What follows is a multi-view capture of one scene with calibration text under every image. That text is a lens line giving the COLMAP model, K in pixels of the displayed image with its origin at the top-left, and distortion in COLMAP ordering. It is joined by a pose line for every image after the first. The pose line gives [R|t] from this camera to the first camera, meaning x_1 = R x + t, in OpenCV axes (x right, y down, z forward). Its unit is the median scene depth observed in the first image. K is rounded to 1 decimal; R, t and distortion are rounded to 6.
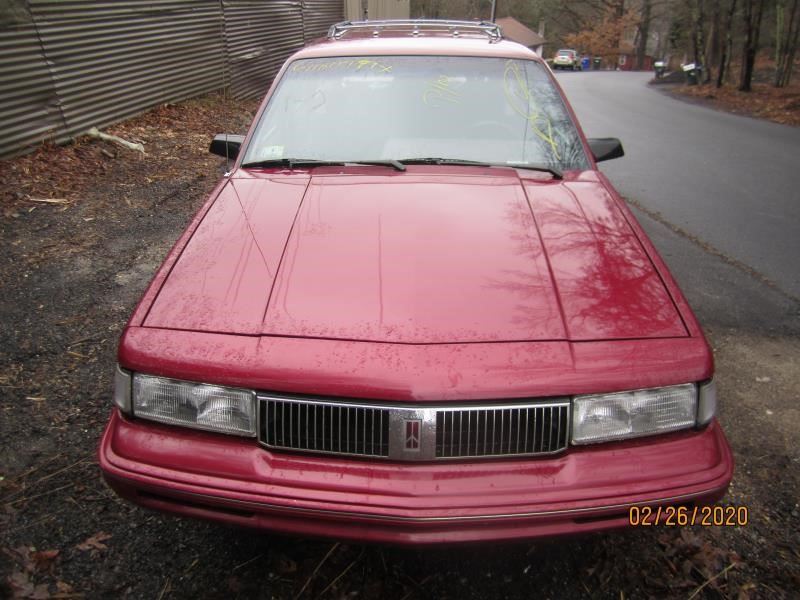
lens RADIAL K [[664.8, 0, 400.0], [0, 664.8, 300.0], [0, 0, 1]] dist [-0.061632, 0.015609]
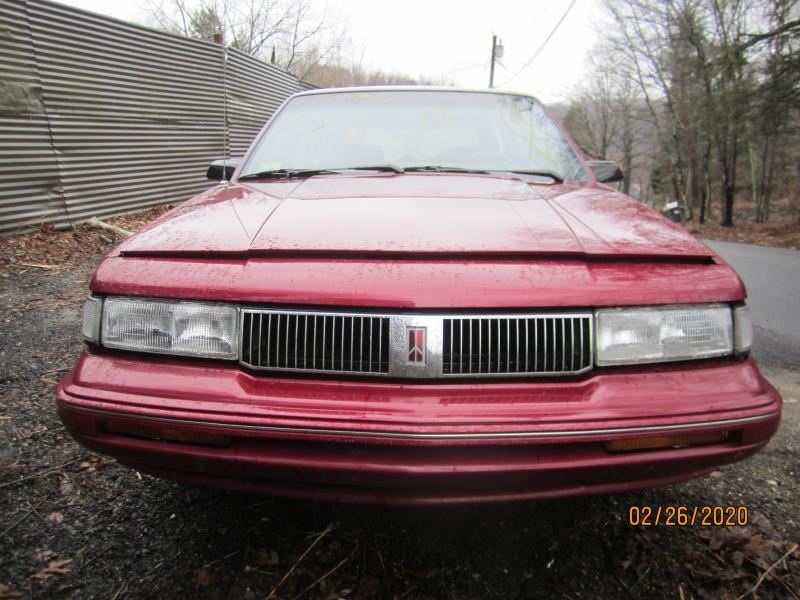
lens RADIAL K [[664.8, 0, 400.0], [0, 664.8, 300.0], [0, 0, 1]] dist [-0.061632, 0.015609]
pose [[0.999973, 0.000123, 0.007342, -0.005220], [0.001463, 0.976478, -0.215610, 0.195000], [-0.007195, 0.215615, 0.976452, 0.075523]]
